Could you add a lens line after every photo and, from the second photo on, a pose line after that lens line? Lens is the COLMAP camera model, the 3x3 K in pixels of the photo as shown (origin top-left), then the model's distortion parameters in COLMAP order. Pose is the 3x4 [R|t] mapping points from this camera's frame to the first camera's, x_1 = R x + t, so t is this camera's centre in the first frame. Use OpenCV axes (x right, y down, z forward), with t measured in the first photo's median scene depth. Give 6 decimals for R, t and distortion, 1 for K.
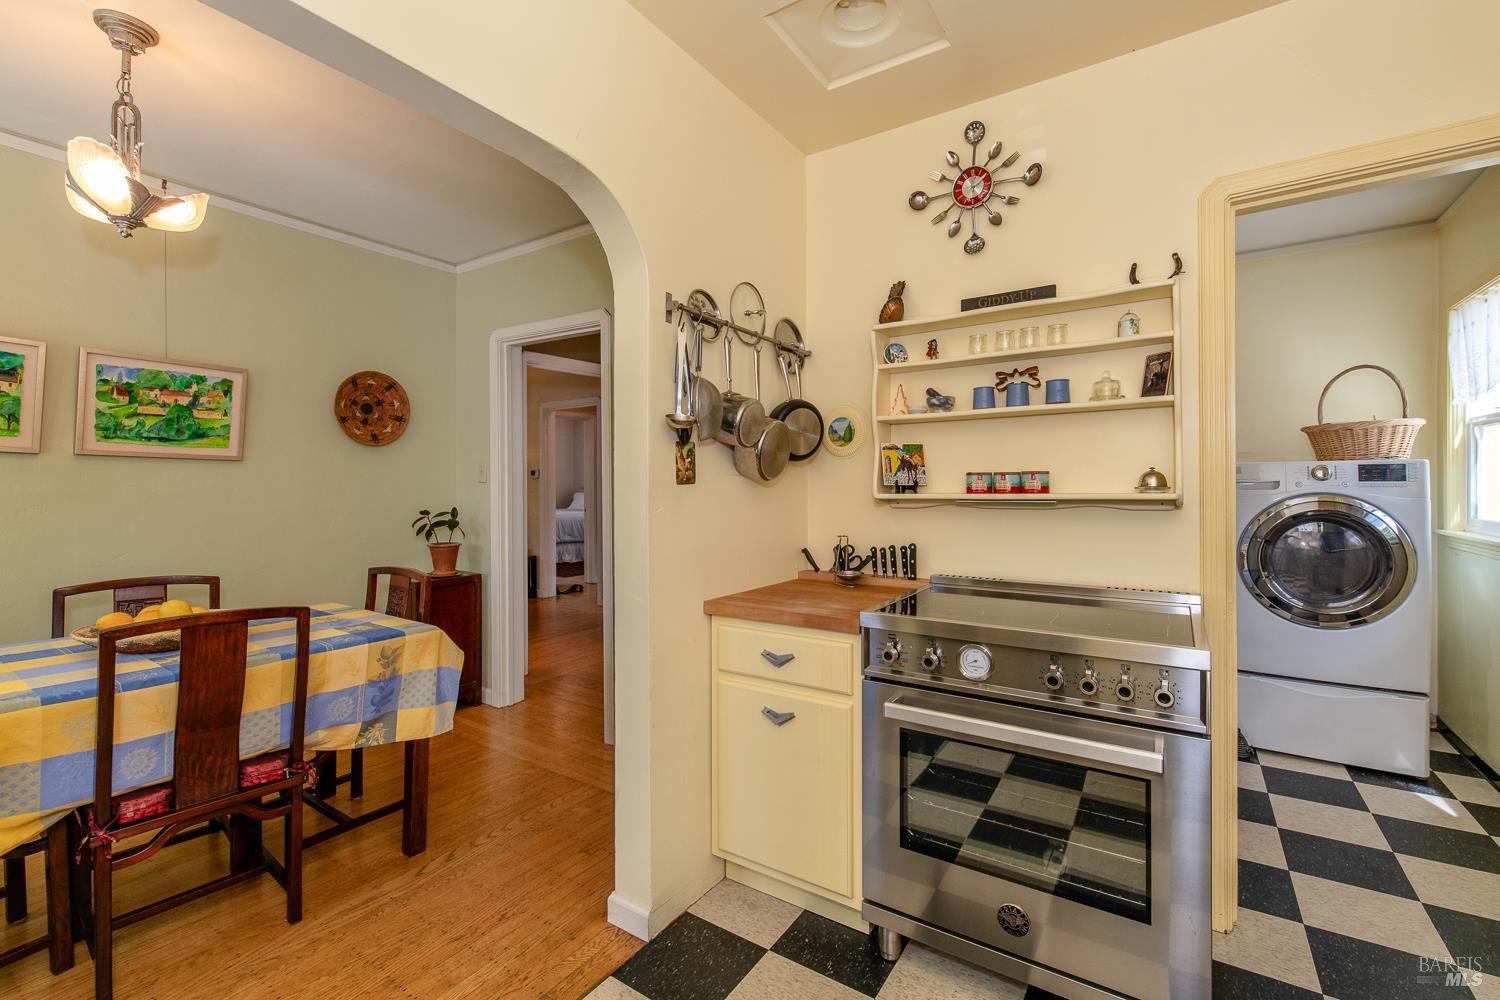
lens RADIAL K [[649.5, 0, 752.3], [0, 649.5, 481.2], [0, 0, 1]] dist [0.000126, -0.000279]
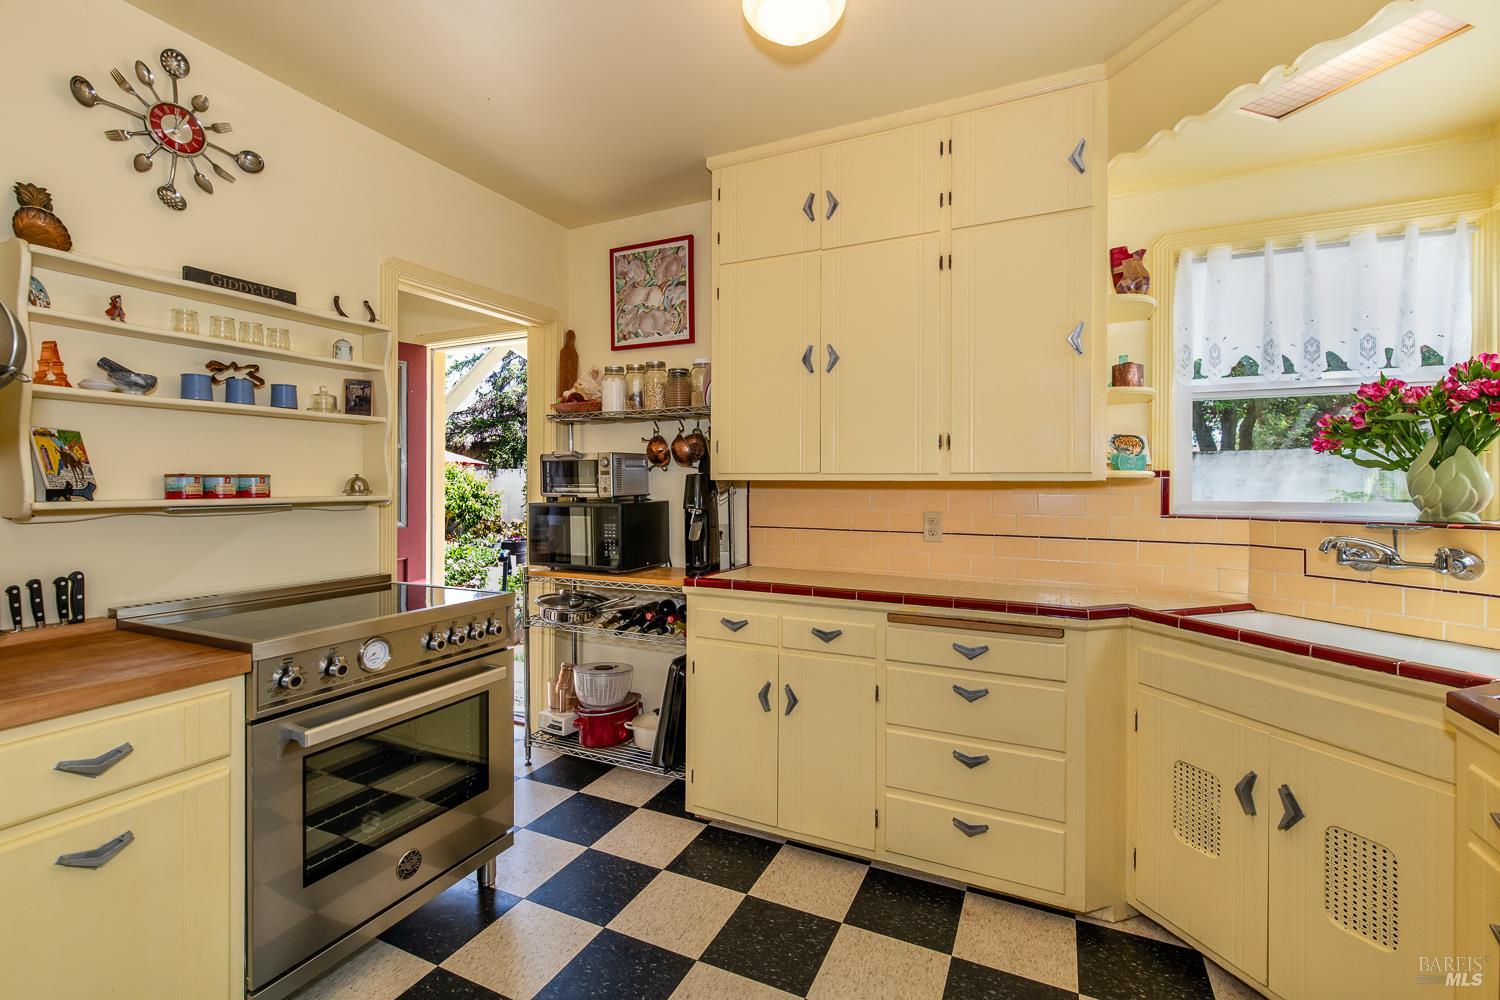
lens RADIAL K [[649.5, 0, 752.3], [0, 649.5, 481.2], [0, 0, 1]] dist [0.000126, -0.000279]
pose [[-0.145428, 0.012349, 0.989292, -0.590718], [-0.004455, 0.999904, -0.013136, 0.003733], [-0.989359, -0.006317, -0.145359, 0.398510]]
